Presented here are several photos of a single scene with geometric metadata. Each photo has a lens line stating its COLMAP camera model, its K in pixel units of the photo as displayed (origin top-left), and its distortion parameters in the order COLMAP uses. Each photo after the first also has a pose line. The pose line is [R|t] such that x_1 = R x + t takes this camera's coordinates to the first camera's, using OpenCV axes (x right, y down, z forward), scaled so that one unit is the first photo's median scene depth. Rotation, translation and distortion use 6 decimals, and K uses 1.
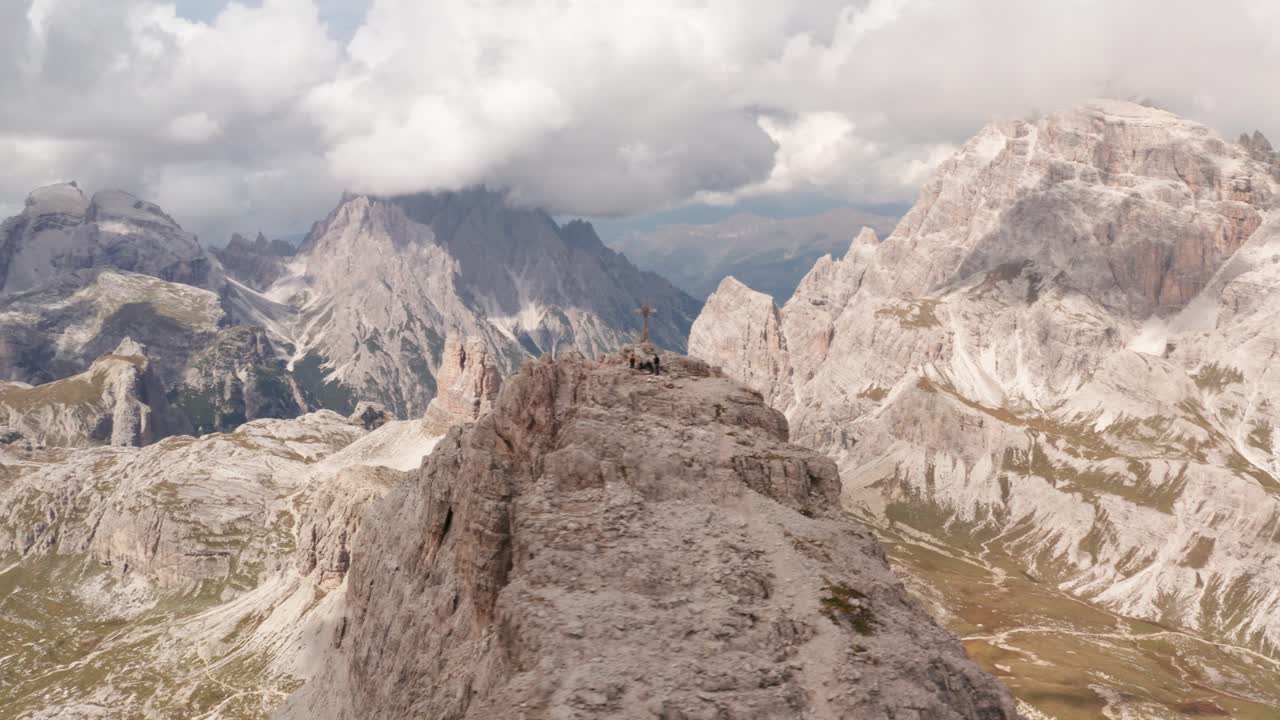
lens RADIAL K [[1474.5, 0, 640.0], [0, 1474.5, 360.0], [0, 0, 1]] dist [-0.172247, -0.000854]
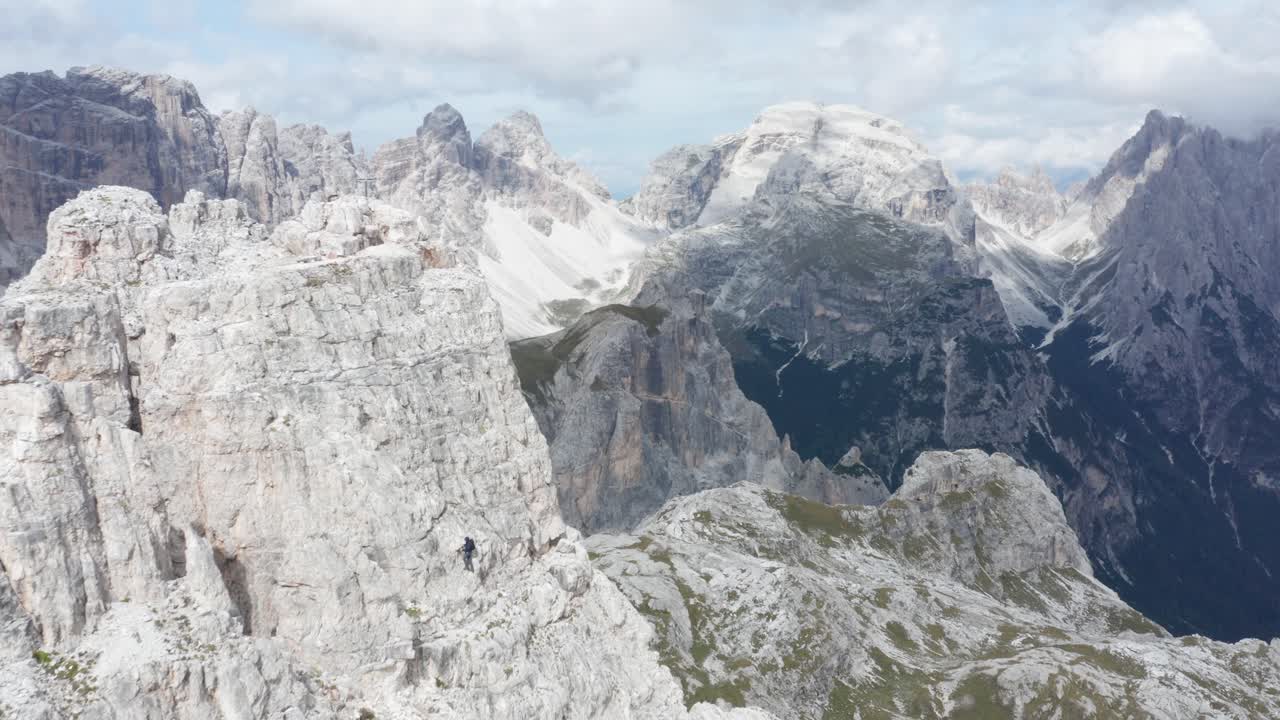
lens RADIAL K [[1474.5, 0, 640.0], [0, 1474.5, 360.0], [0, 0, 1]] dist [-0.172247, -0.000854]
pose [[0.843142, 0.068932, -0.533254, -0.020214], [-0.055087, 0.997604, 0.041857, -0.003510], [0.534861, -0.005916, 0.844919, 0.269838]]
